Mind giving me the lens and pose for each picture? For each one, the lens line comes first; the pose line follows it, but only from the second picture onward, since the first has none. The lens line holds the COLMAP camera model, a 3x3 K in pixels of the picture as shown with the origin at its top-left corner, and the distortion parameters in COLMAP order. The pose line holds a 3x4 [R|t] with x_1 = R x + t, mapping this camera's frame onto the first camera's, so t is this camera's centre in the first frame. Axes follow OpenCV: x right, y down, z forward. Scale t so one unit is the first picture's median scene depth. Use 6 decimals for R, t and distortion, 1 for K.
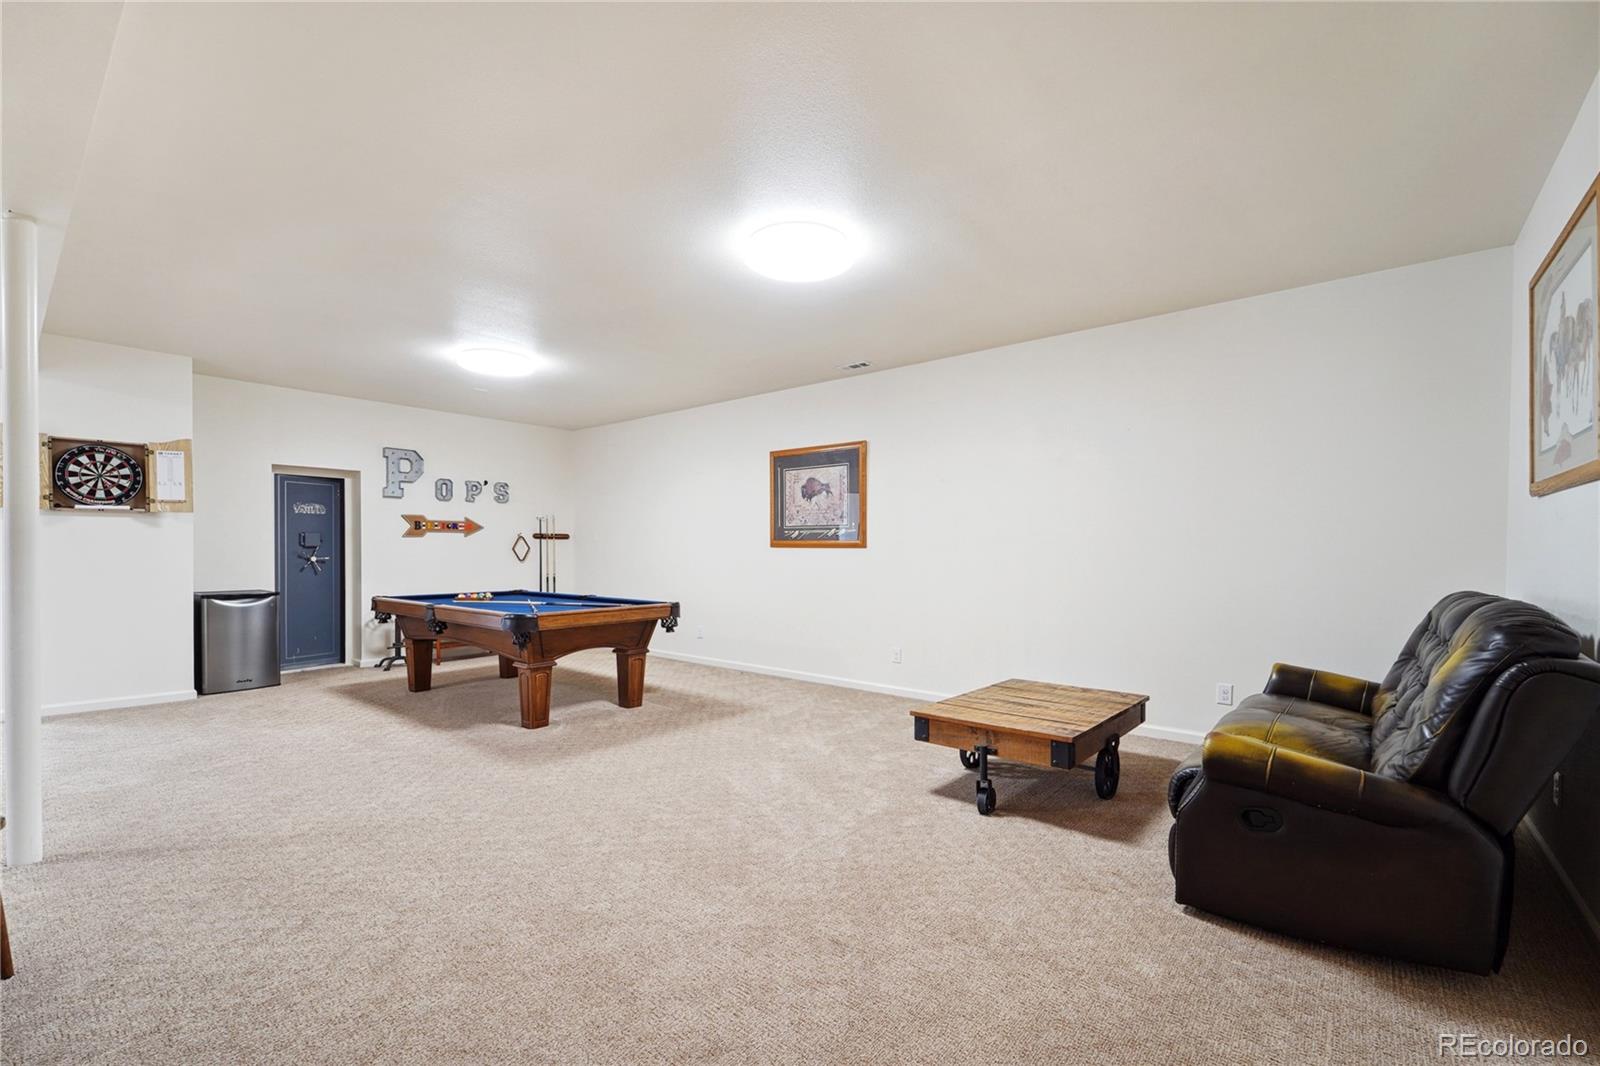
lens RADIAL K [[660.6, 0, 812.4], [0, 660.6, 548.2], [0, 0, 1]] dist [-0.003652, 0.000402]
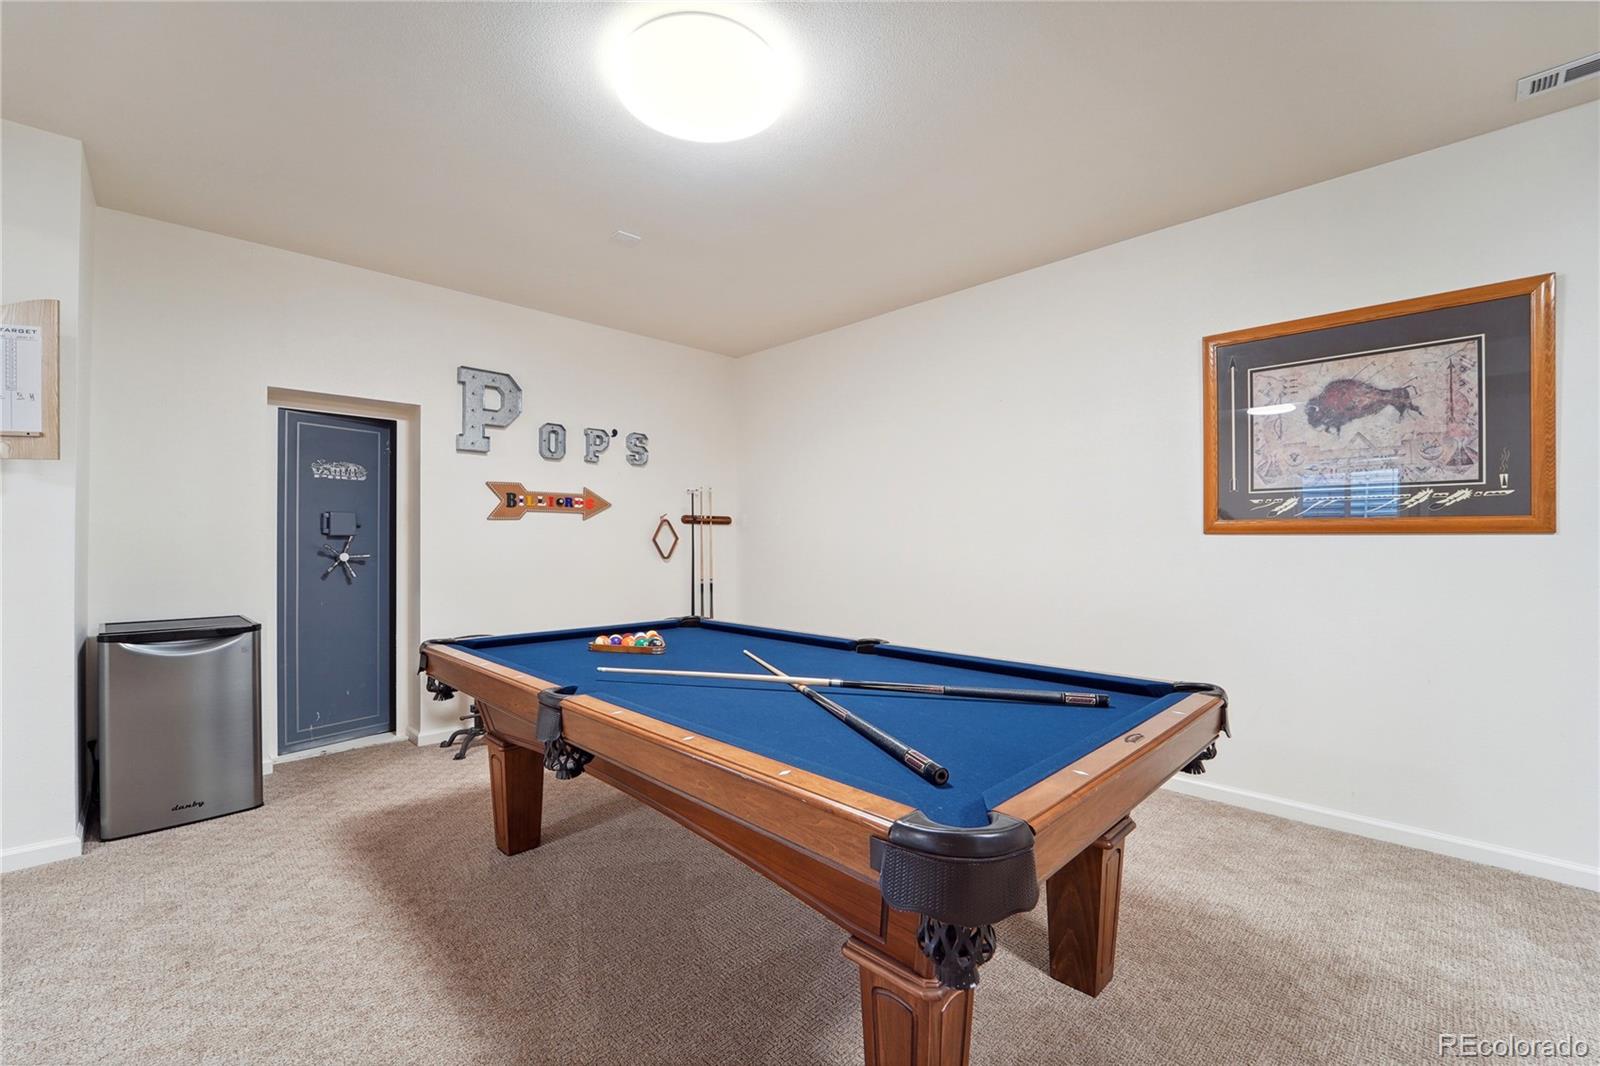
lens RADIAL K [[660.6, 0, 794.8], [0, 660.6, 533.0], [0, 0, 1]] dist [-0.003652, 0.000402]
pose [[0.992390, -0.002354, -0.123112, -0.280765], [0.000949, 0.999934, -0.011472, 0.002166], [0.123130, 0.011268, 0.992327, 0.455432]]
